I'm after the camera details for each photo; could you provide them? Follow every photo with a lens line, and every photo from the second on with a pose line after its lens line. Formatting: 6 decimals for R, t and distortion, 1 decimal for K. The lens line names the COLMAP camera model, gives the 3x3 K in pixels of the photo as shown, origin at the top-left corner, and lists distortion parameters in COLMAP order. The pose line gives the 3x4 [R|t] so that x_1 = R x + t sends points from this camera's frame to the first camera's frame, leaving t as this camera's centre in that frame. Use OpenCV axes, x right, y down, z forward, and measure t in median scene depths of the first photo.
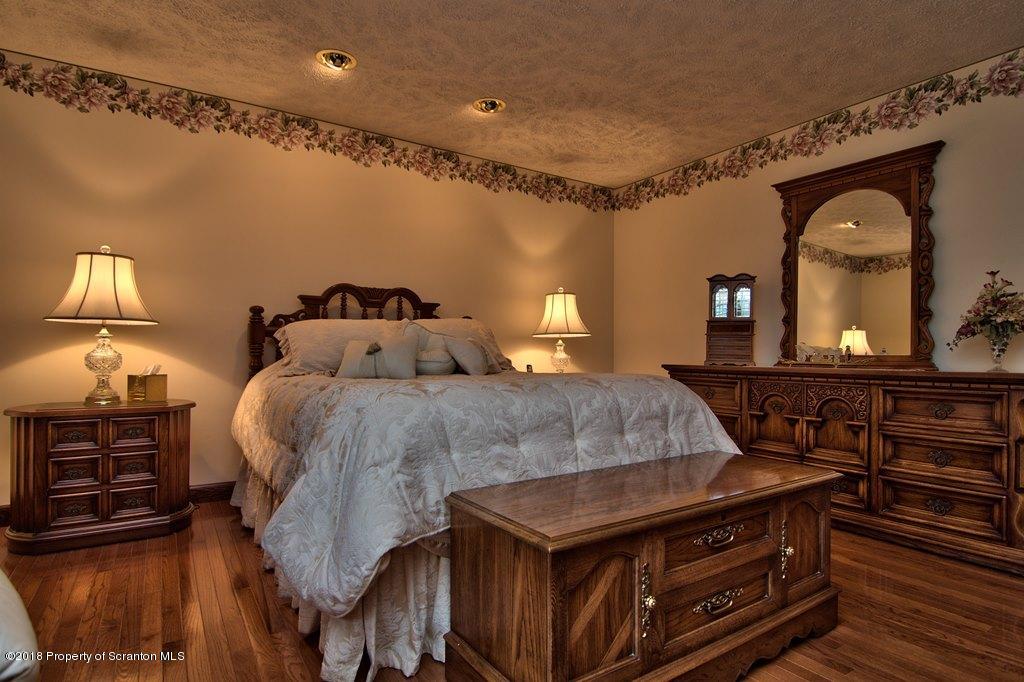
lens RADIAL K [[537.7, 0, 512.0], [0, 537.7, 341.0], [0, 0, 1]] dist [0.001244, -0.016704]
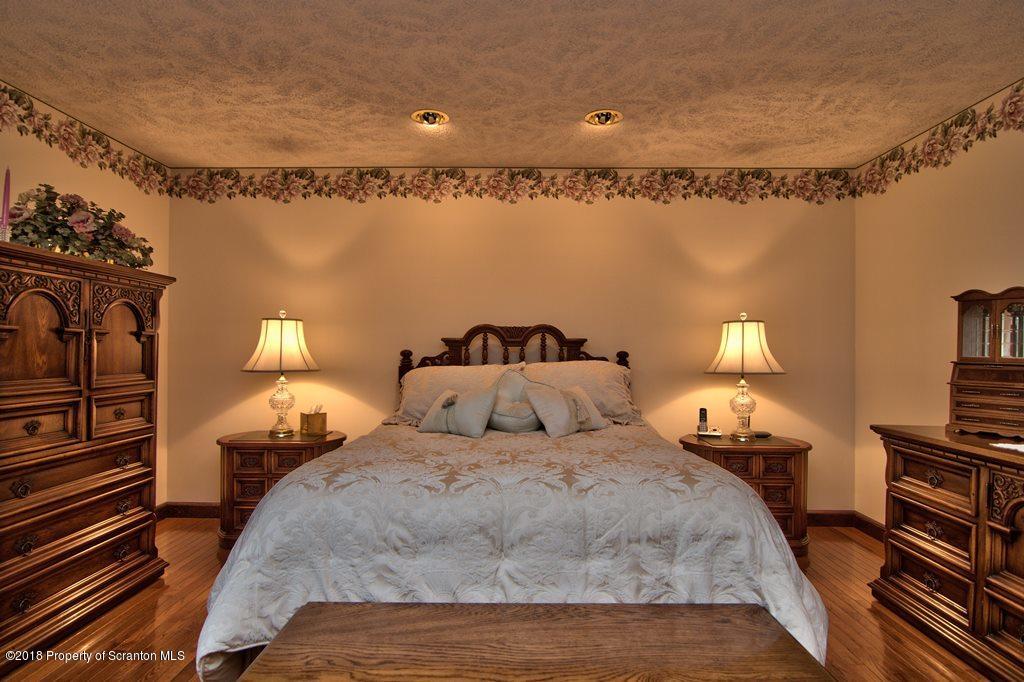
lens RADIAL K [[545.8, 0, 512.0], [0, 545.8, 341.0], [0, 0, 1]] dist [0.000905, -0.016549]
pose [[0.829046, -0.010616, -0.559080, 0.307425], [0.011797, 0.999929, -0.001493, -0.073133], [0.559056, -0.005358, 0.829112, 0.173005]]
